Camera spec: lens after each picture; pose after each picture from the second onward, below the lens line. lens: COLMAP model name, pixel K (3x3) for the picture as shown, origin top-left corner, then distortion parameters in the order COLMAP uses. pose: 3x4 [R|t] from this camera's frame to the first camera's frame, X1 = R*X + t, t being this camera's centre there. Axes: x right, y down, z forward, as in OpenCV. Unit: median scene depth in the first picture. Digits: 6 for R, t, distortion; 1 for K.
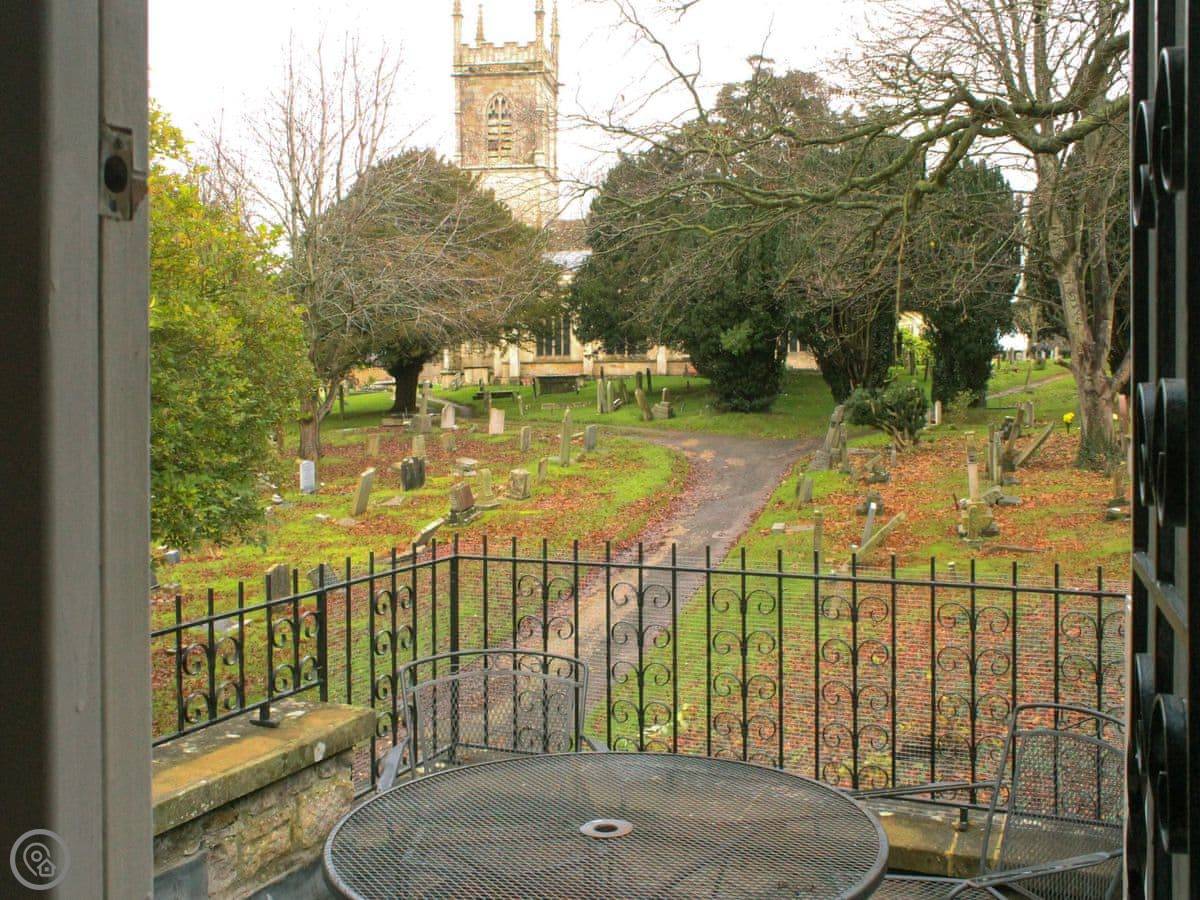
lens RADIAL K [[1417.2, 0, 600.0], [0, 1417.2, 450.0], [0, 0, 1]] dist [-0.145521, 0.281196]
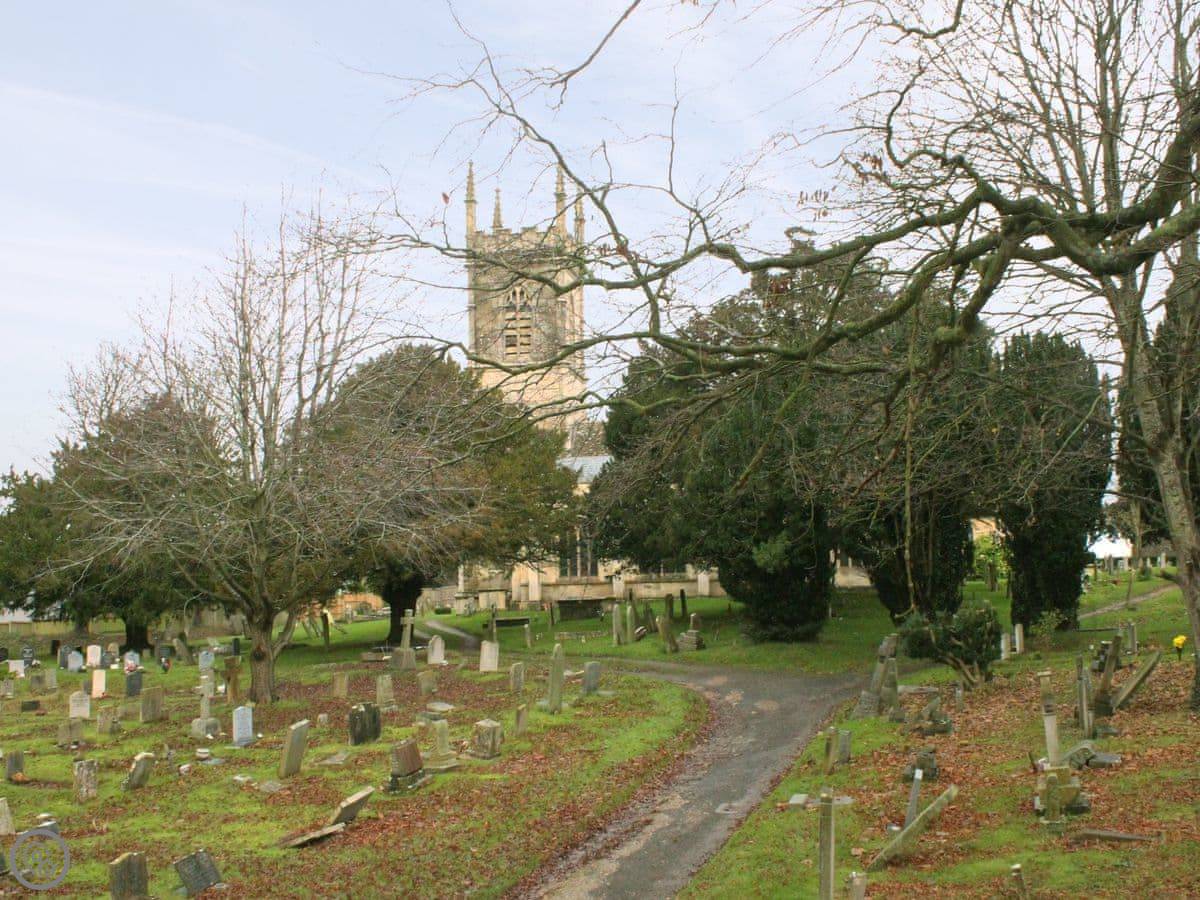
lens RADIAL K [[1397.3, 0, 600.0], [0, 1397.3, 450.0], [0, 0, 1]] dist [-0.199372, 0.199639]
pose [[0.996452, -0.021555, -0.081355, 0.064758], [0.008932, 0.988272, -0.152440, -0.015373], [0.083687, 0.151172, 0.984959, 0.179225]]
